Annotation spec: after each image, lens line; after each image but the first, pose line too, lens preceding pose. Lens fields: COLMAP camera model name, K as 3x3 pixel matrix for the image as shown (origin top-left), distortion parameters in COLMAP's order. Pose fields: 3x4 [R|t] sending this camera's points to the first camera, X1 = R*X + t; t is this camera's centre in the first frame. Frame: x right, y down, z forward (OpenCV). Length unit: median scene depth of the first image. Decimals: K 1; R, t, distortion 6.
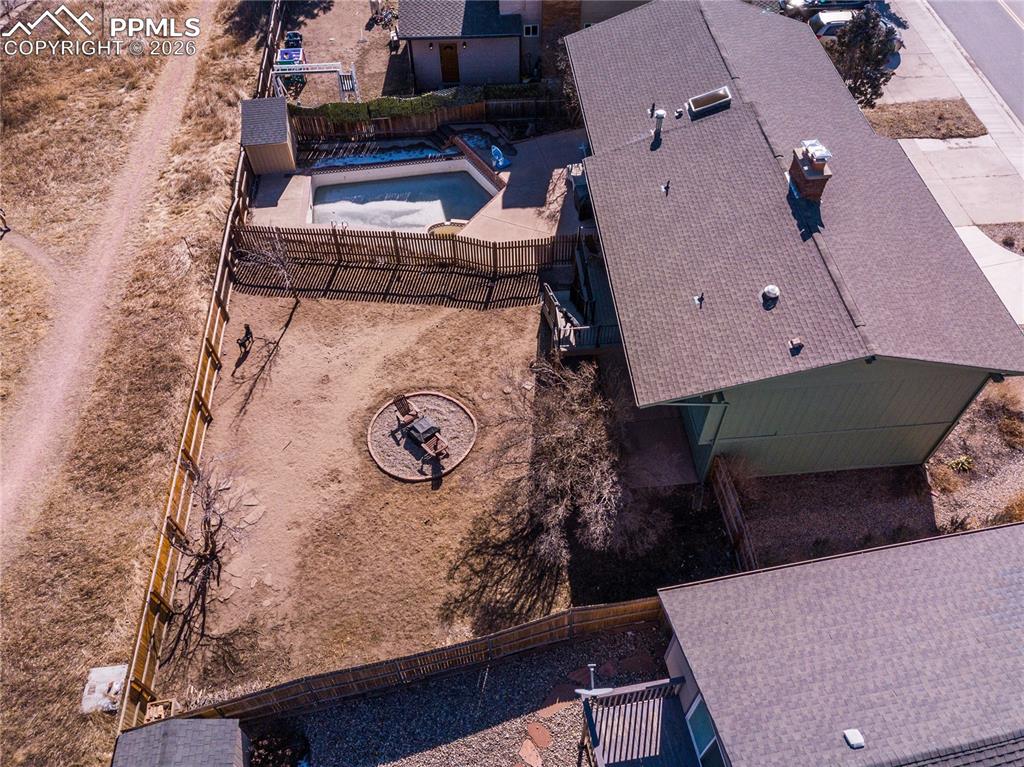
lens RADIAL K [[763.5, 0, 514.4], [0, 763.5, 382.2], [0, 0, 1]] dist [0.002708, 0.002547]
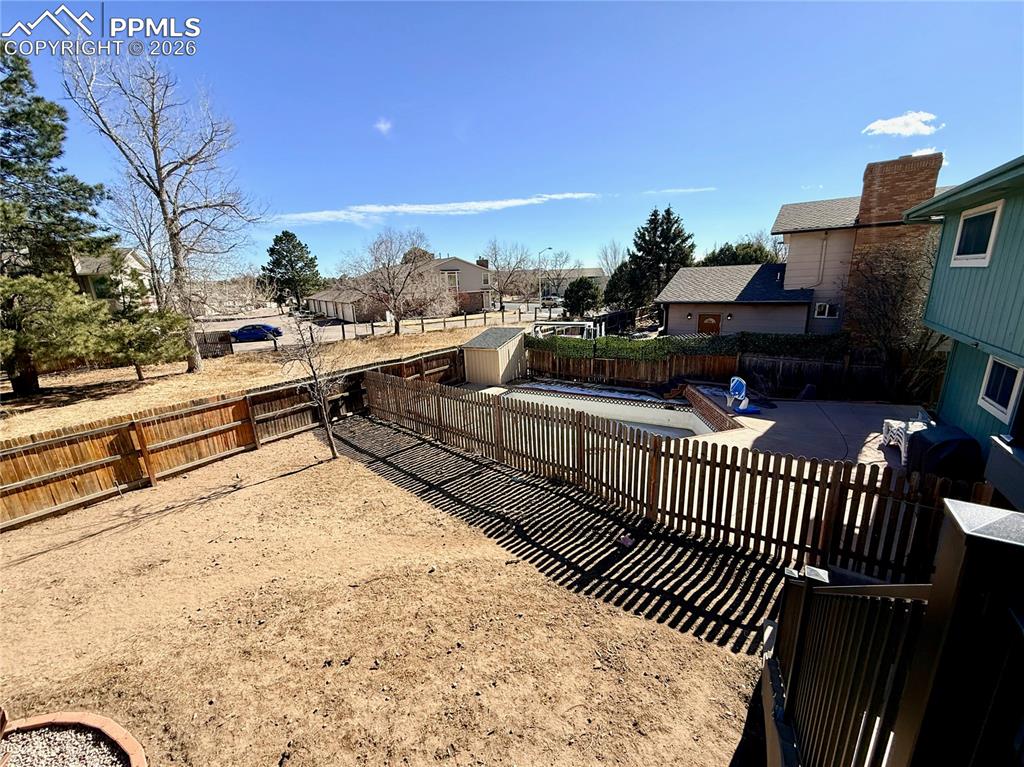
lens RADIAL K [[409.0, 0, 510.9], [0, 409.0, 383.5], [0, 0, 1]] dist [-0.000457, 0.000285]
pose [[0.786991, 0.134034, -0.602229, 0.034870], [-0.466866, 0.767509, -0.439279, -0.064871], [0.403338, 0.626869, 0.666599, 0.722779]]
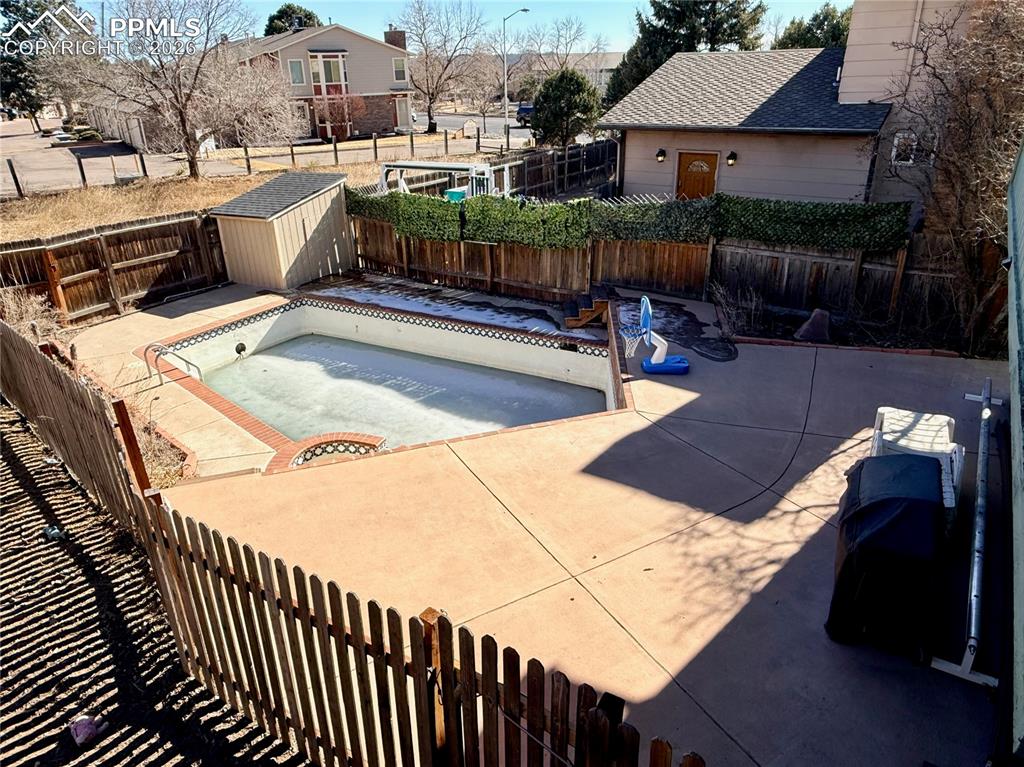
lens RADIAL K [[692.6, 0, 506.5], [0, 692.6, 382.5], [0, 0, 1]] dist [0.006390, -0.001767]
pose [[0.790854, 0.244546, -0.561023, 0.100073], [-0.472659, 0.826385, -0.306075, -0.172332], [0.388772, 0.507233, 0.769137, 0.808899]]
